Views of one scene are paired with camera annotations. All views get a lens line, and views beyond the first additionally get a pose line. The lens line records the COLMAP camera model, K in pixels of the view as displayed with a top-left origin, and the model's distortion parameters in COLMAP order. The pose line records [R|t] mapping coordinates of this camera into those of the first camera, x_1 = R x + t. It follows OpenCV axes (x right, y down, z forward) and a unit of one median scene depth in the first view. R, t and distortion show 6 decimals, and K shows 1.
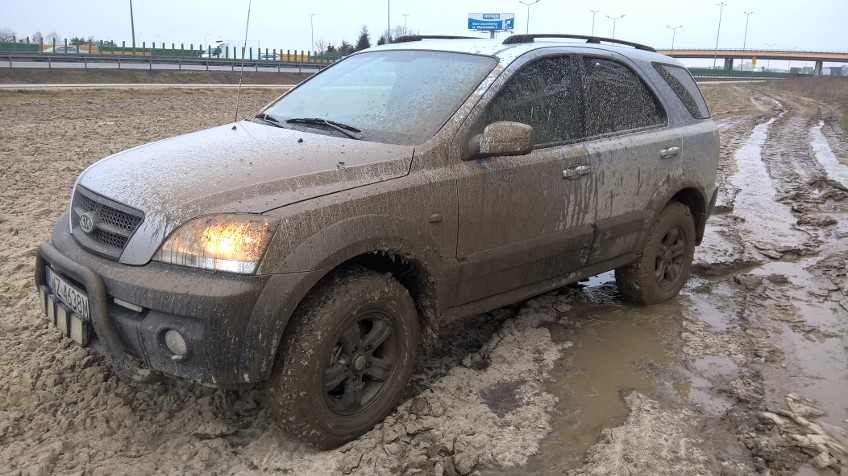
lens RADIAL K [[673.2, 0, 423.1], [0, 673.2, 242.7], [0, 0, 1]] dist [0.036912, -0.063421]
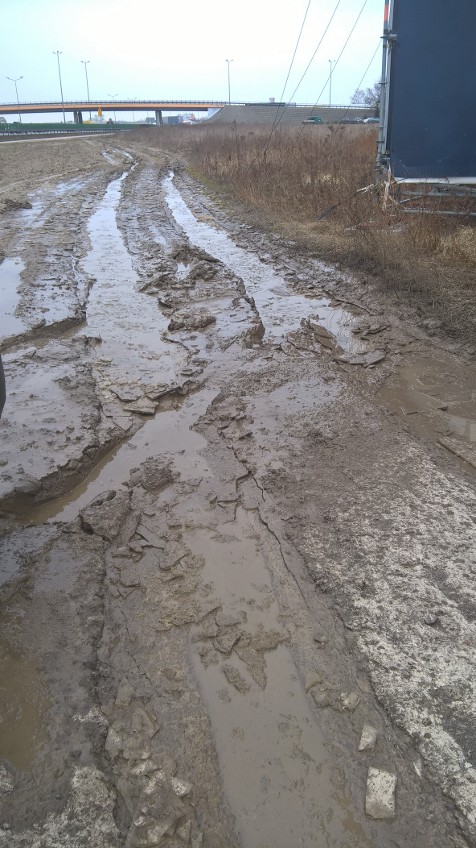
lens RADIAL K [[673.2, 0, 238.7], [0, 673.2, 420.5], [0, 0, 1]] dist [0.036912, -0.063421]
pose [[0.811965, -0.272670, 0.516104, 0.174840], [0.188455, 0.959294, 0.210331, -0.057518], [-0.552446, -0.073519, 0.830300, 0.288249]]
